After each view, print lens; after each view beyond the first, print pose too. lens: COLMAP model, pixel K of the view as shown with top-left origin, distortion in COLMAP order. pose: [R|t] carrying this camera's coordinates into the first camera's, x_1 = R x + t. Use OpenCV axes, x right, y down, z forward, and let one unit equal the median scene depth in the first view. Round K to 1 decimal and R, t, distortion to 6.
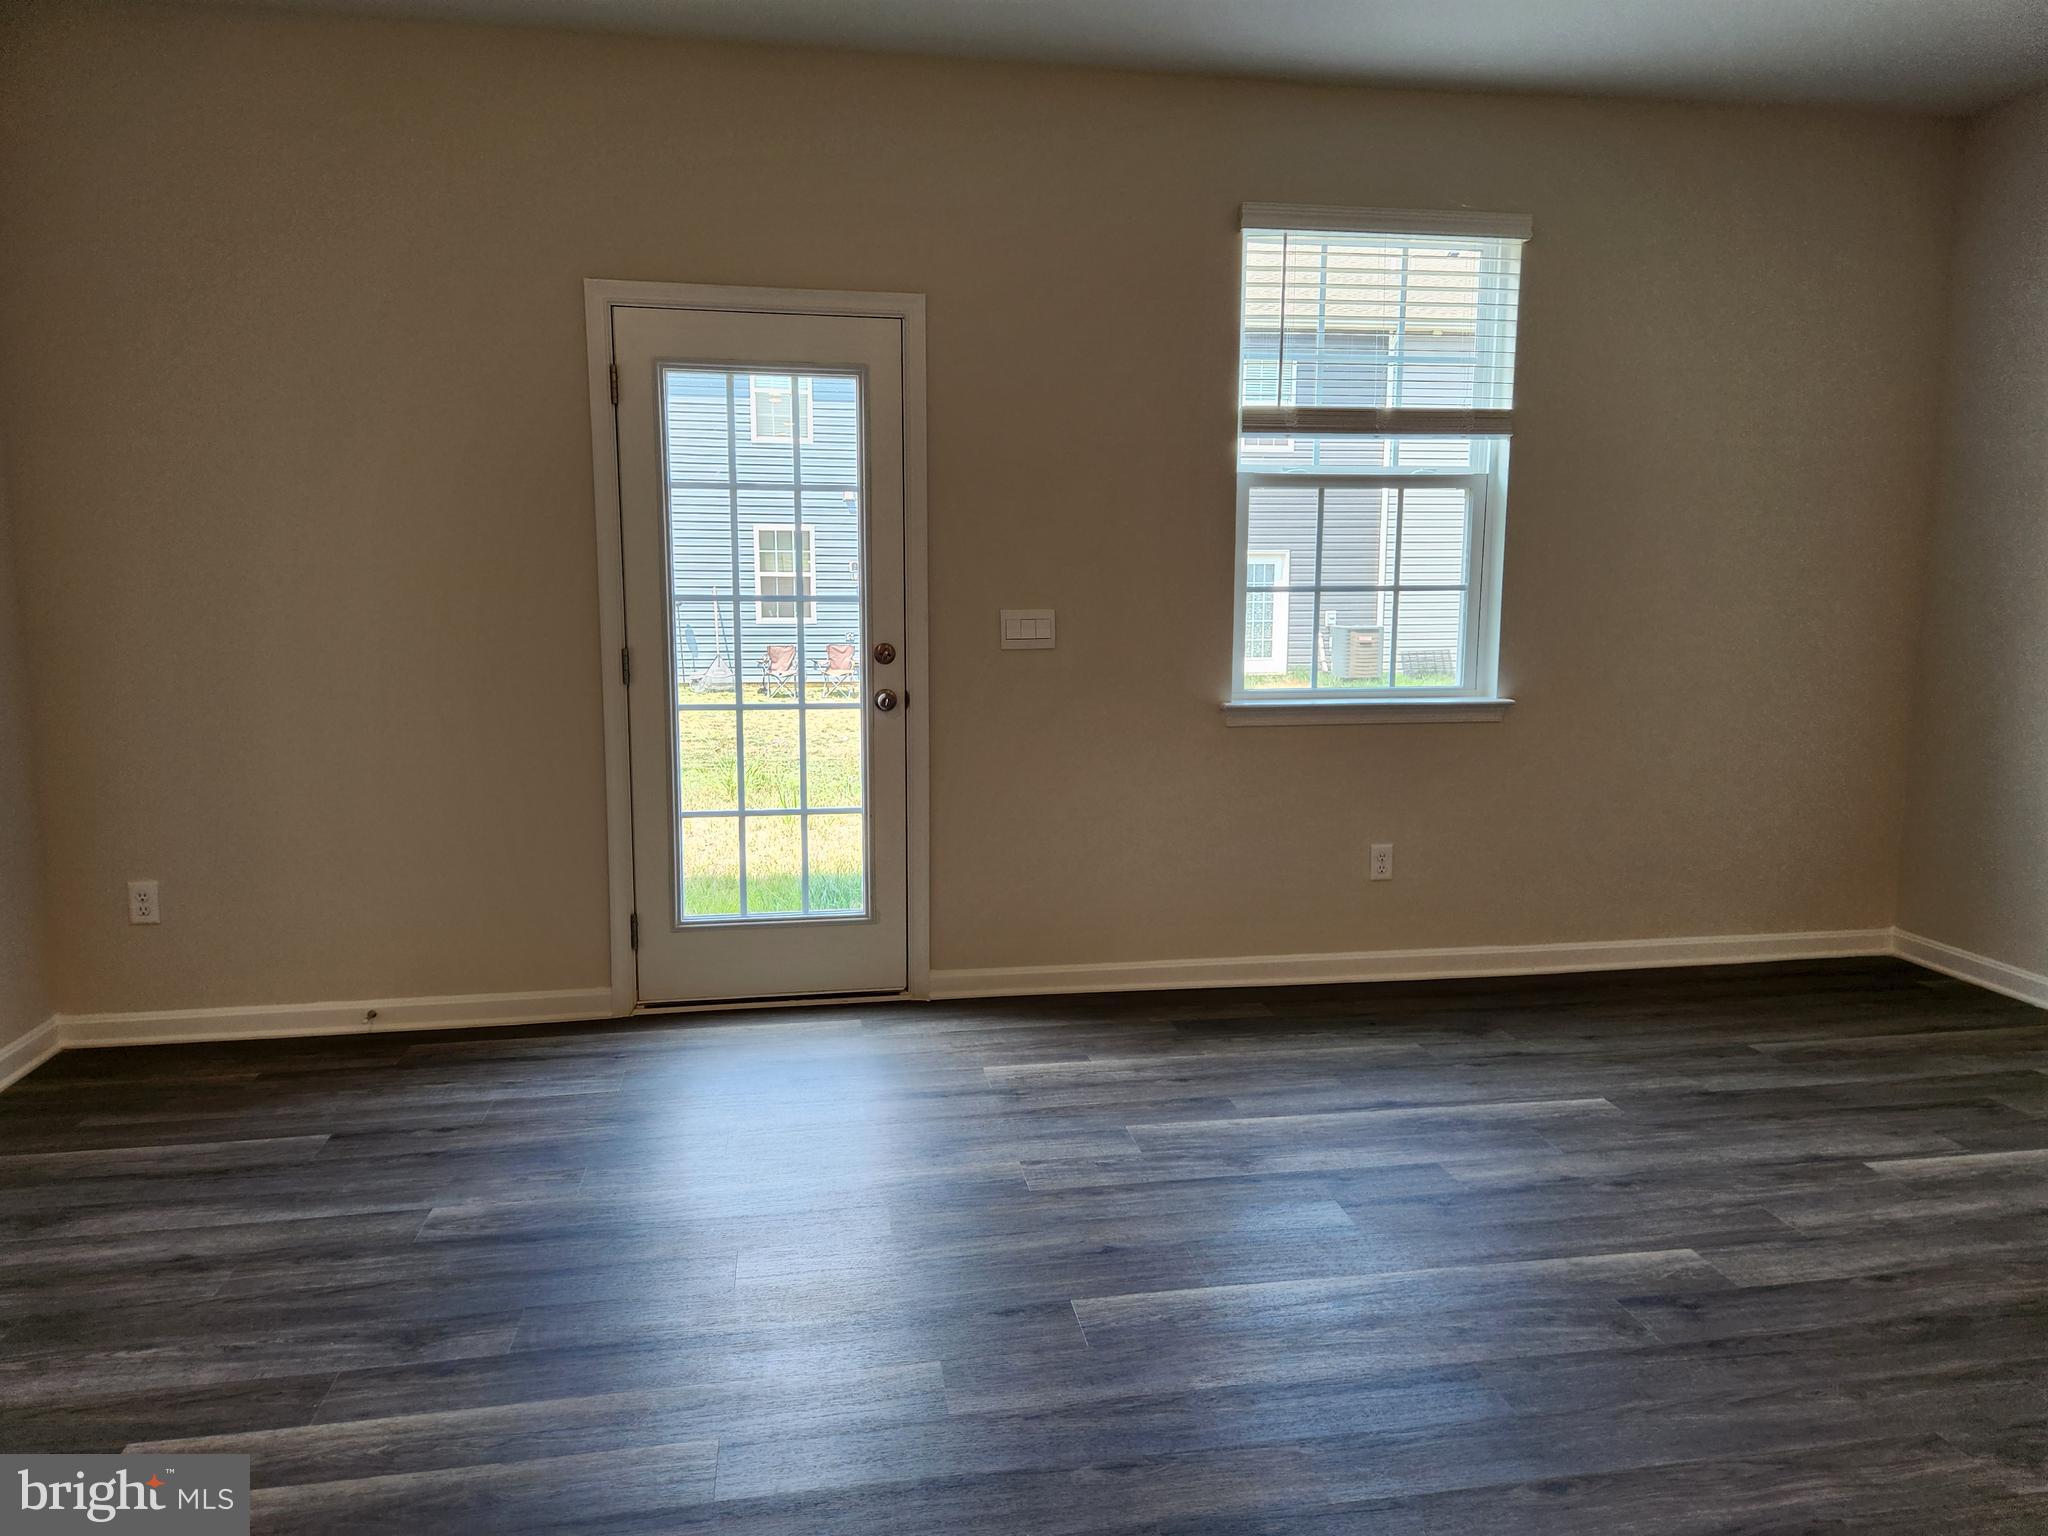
lens RADIAL K [[1488.3, 0, 1032.3], [0, 1488.3, 762.4], [0, 0, 1]] dist [0.060550, -0.046908]
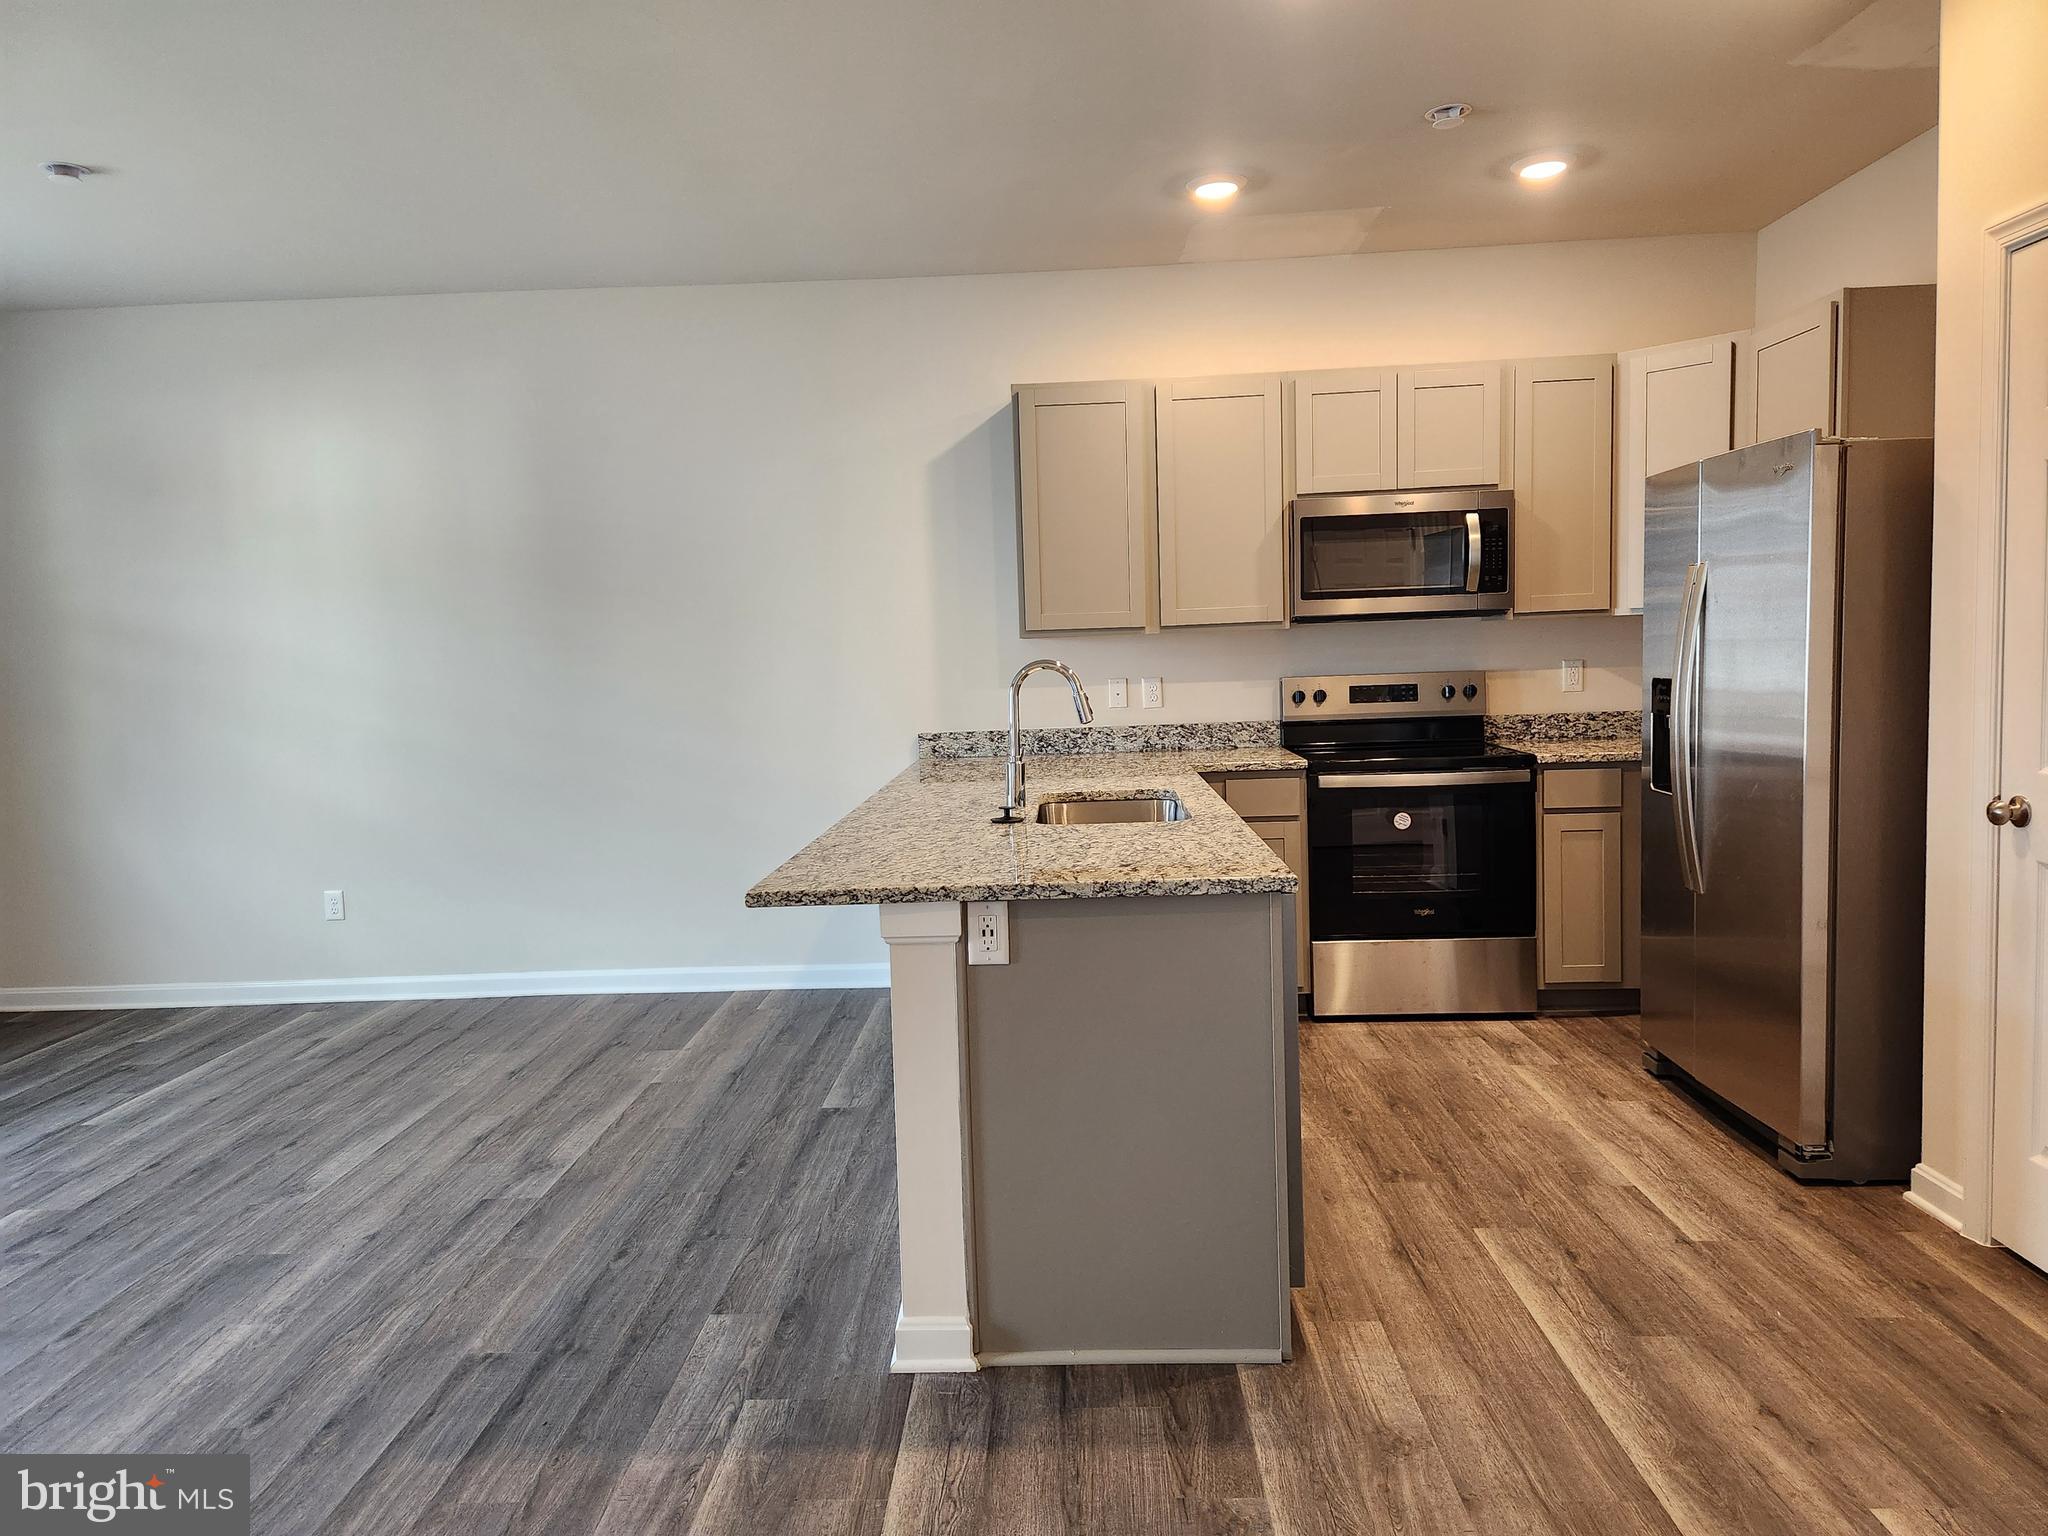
lens RADIAL K [[1488.3, 0, 1024.4], [0, 1488.3, 763.2], [0, 0, 1]] dist [0.060550, -0.046908]
pose [[0.237046, -0.092595, 0.967076, -0.594150], [0.157213, 0.985983, 0.055870, -0.012450], [-0.958694, 0.138793, 0.248281, -0.260744]]
